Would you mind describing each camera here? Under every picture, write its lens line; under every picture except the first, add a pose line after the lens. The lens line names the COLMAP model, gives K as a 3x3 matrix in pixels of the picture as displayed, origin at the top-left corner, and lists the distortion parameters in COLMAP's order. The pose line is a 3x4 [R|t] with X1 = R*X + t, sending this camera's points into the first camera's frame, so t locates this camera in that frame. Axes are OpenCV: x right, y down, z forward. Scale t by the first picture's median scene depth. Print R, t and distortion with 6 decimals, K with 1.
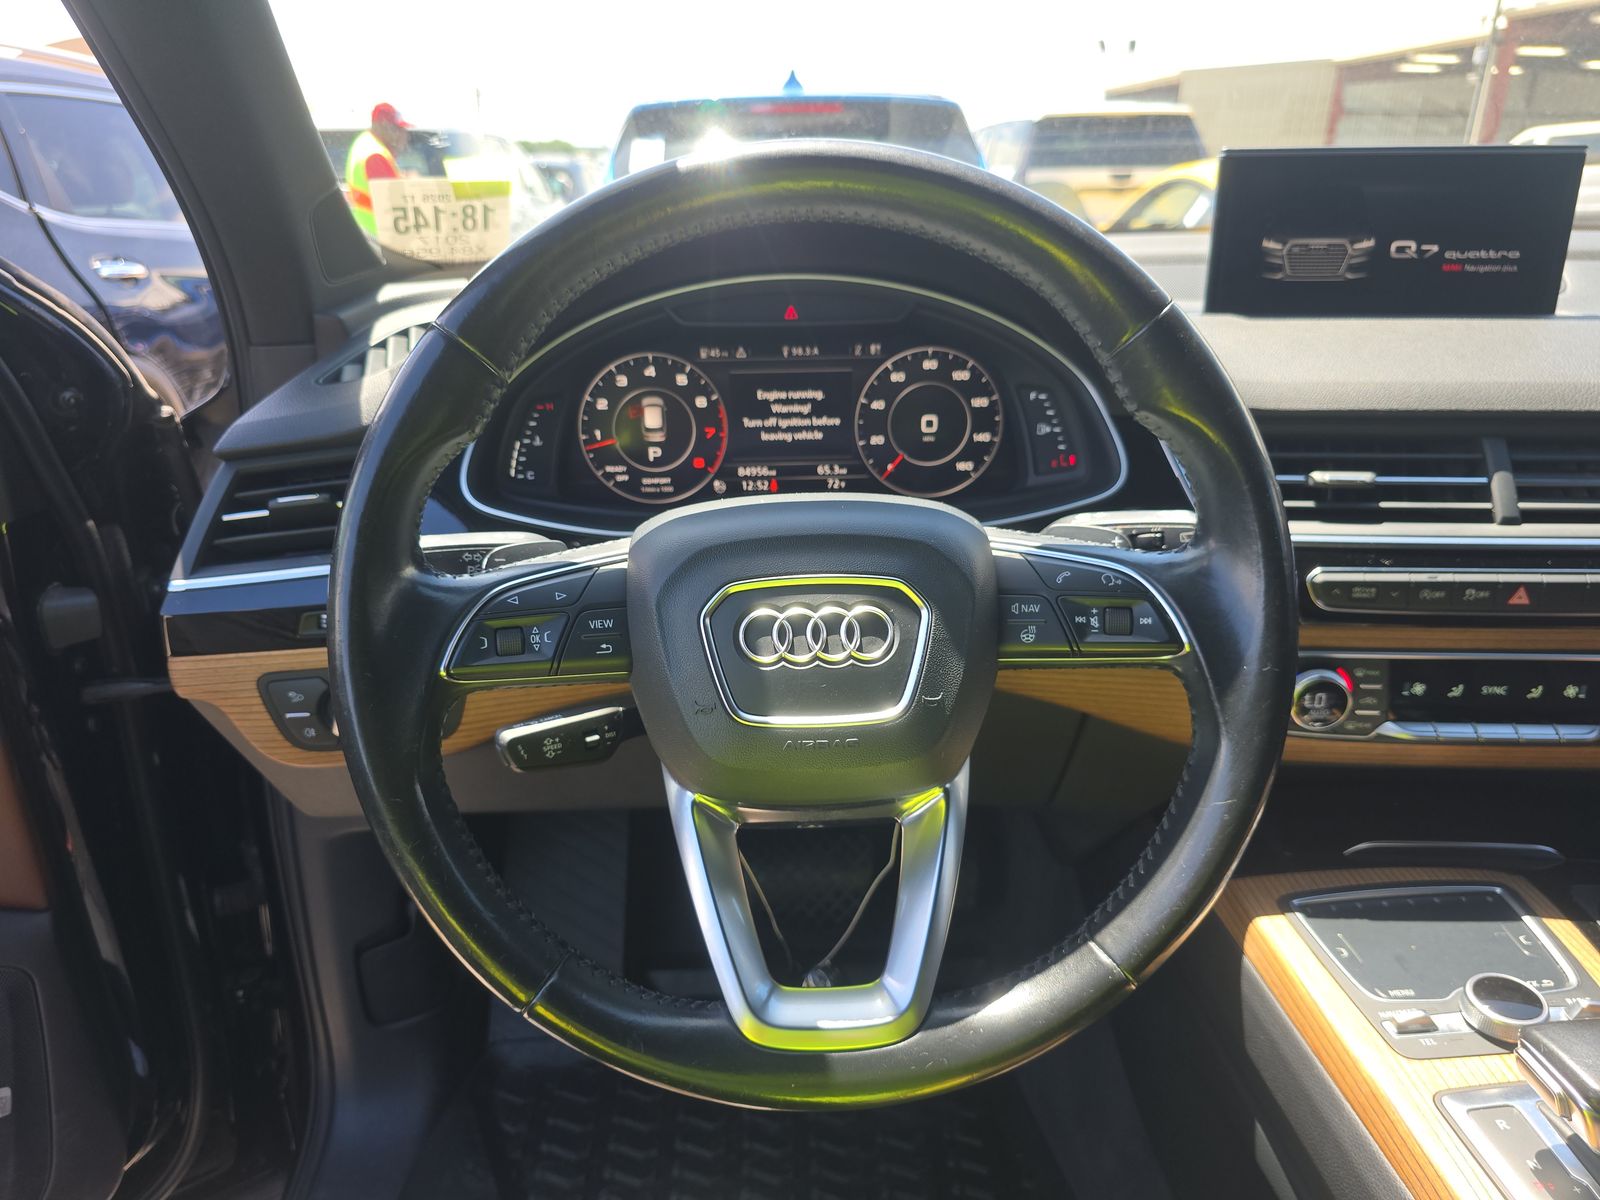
lens RADIAL K [[1069.6, 0, 800.0], [0, 1069.6, 600.0], [0, 0, 1]] dist [0.046818, -0.091824]
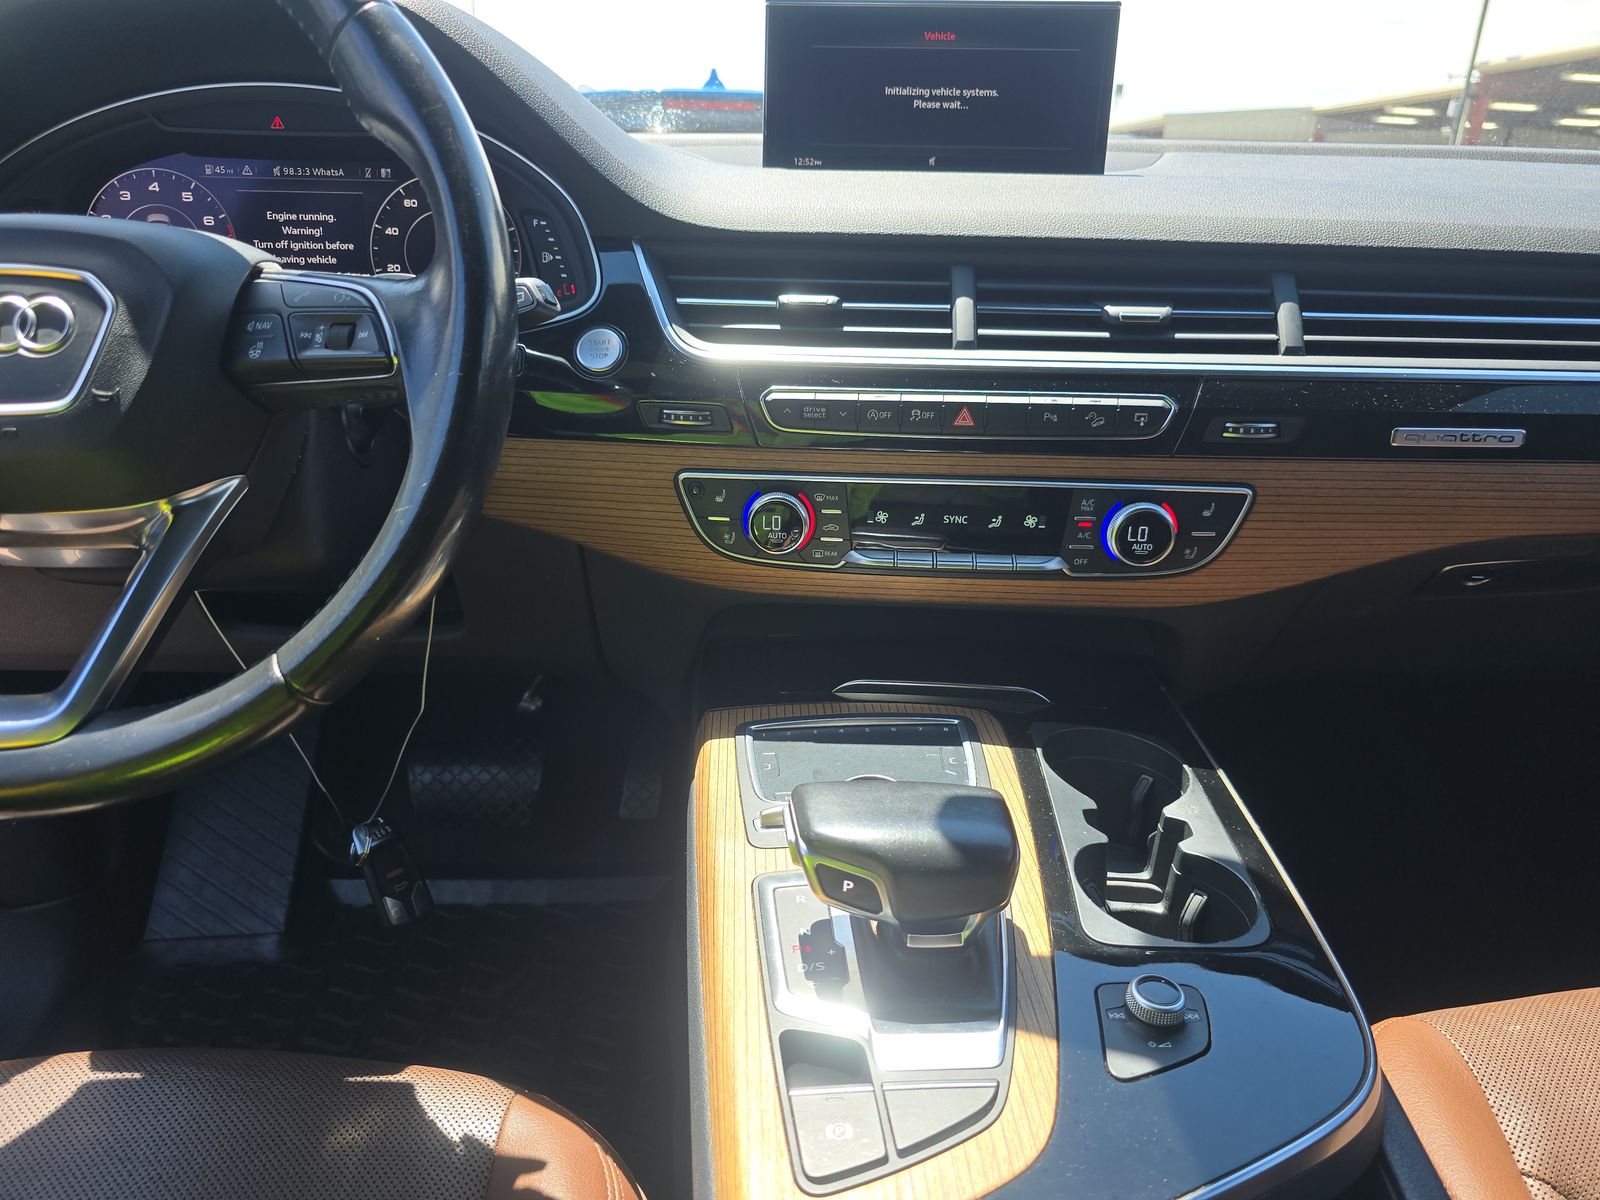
lens RADIAL K [[1059.6, 0, 789.6], [0, 1059.6, 596.6], [0, 0, 1]] dist [0.064778, -0.085687]
pose [[0.999392, 0.030457, 0.016972, 0.433637], [-0.030073, 0.999295, -0.022453, 0.165543], [-0.017643, 0.021929, 0.999604, 0.016391]]
